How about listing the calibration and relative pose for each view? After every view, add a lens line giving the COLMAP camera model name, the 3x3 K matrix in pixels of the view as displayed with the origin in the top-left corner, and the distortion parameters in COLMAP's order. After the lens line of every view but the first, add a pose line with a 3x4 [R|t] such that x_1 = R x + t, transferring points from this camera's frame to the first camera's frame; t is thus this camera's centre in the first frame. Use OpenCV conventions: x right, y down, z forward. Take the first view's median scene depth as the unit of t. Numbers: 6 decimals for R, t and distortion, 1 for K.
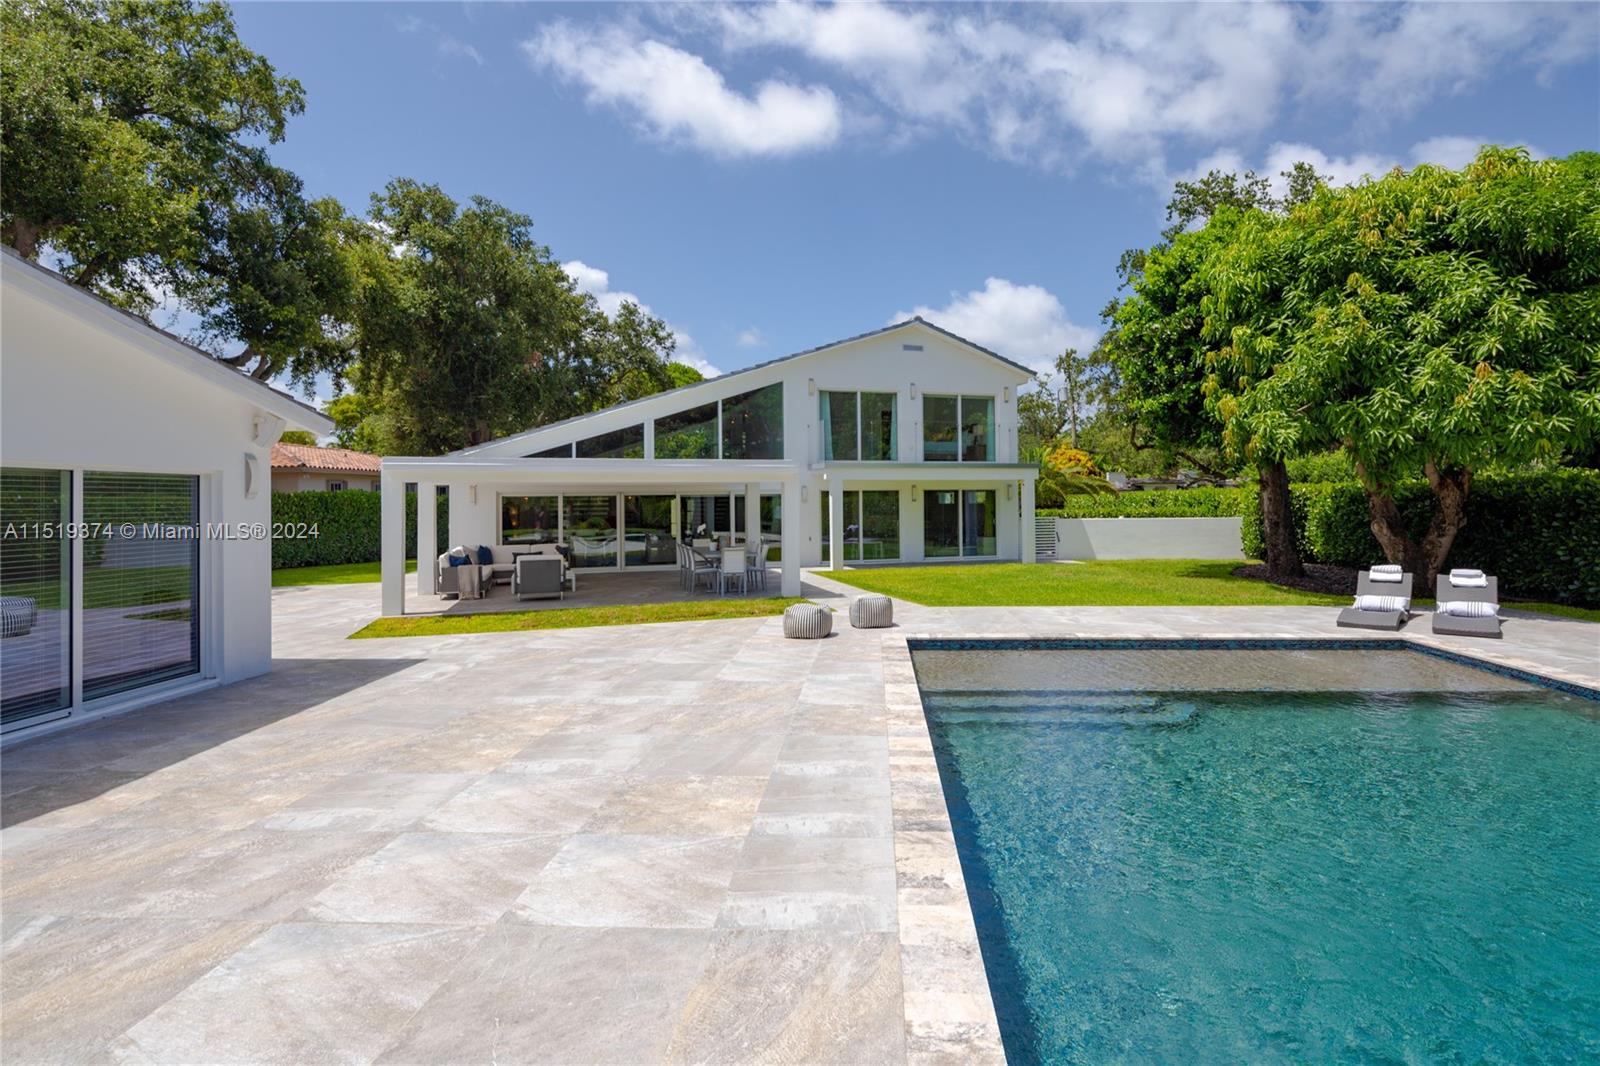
lens RADIAL K [[823.3, 0, 846.4], [0, 823.3, 485.8], [0, 0, 1]] dist [0.004969, 0.000086]
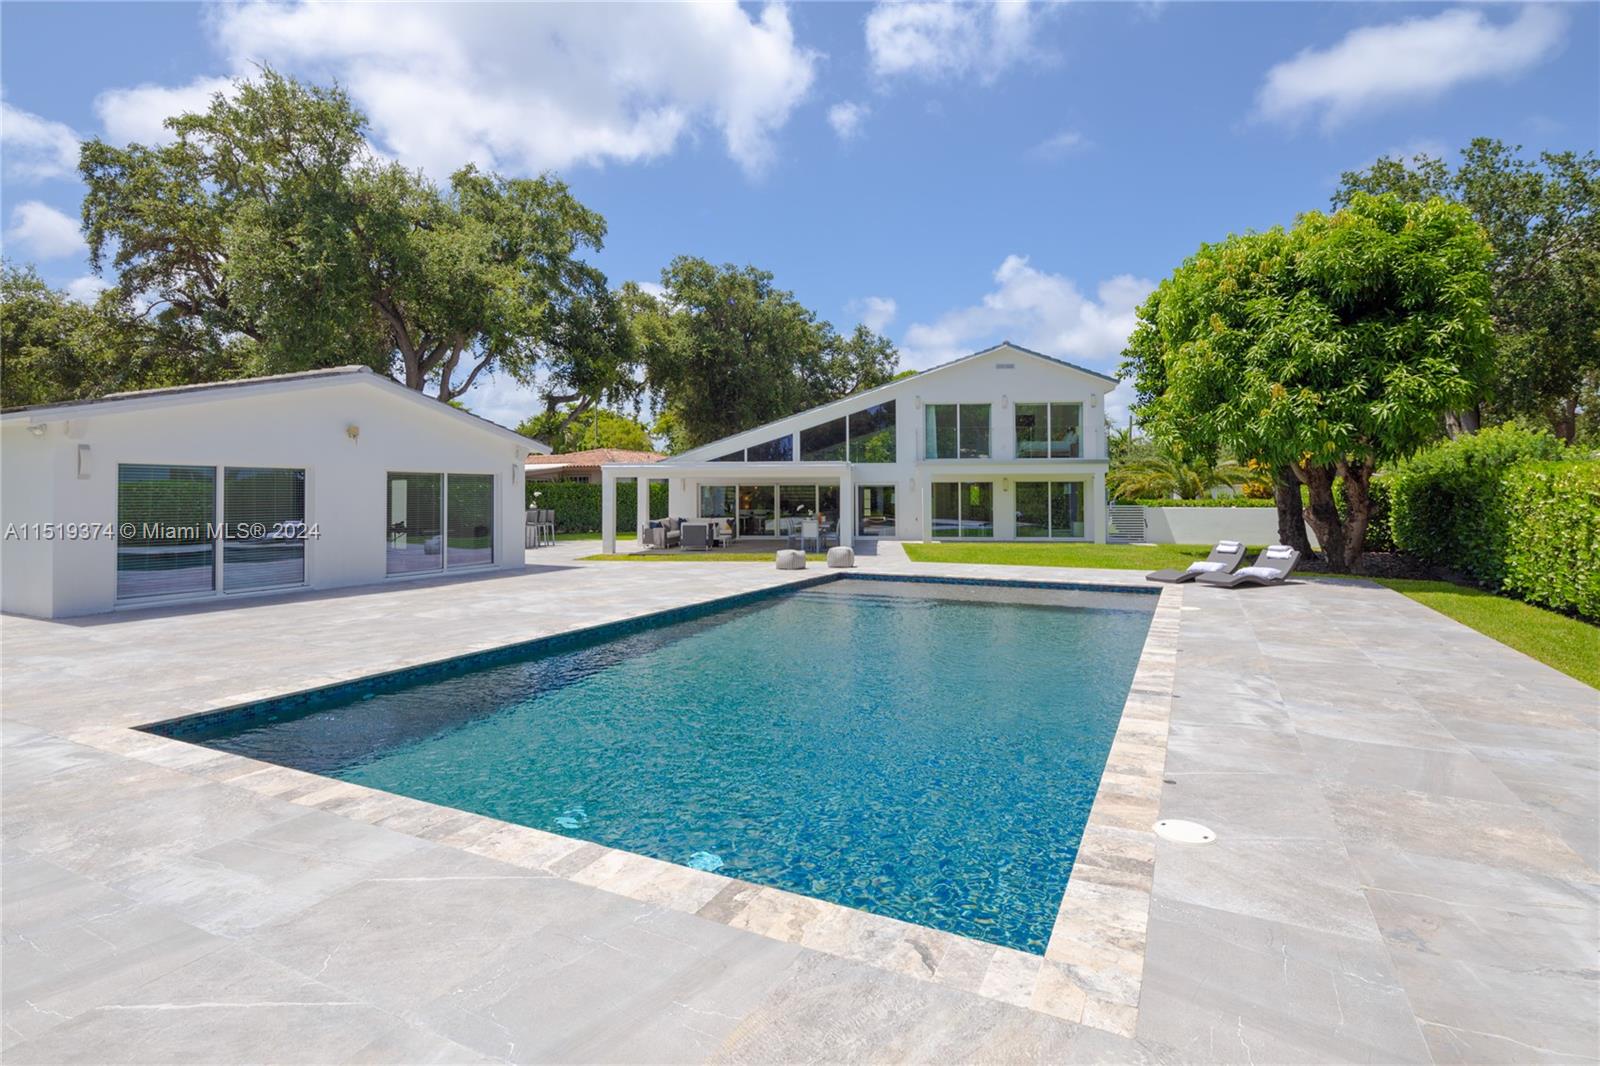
lens RADIAL K [[787.7, 0, 804.8], [0, 787.7, 482.3], [0, 0, 1]] dist [0.003186, -0.003242]
pose [[0.918597, 0.000951, -0.395195, 0.268037], [0.001128, 0.999987, 0.005028, -0.000469], [0.395194, -0.005065, 0.918584, -0.201013]]
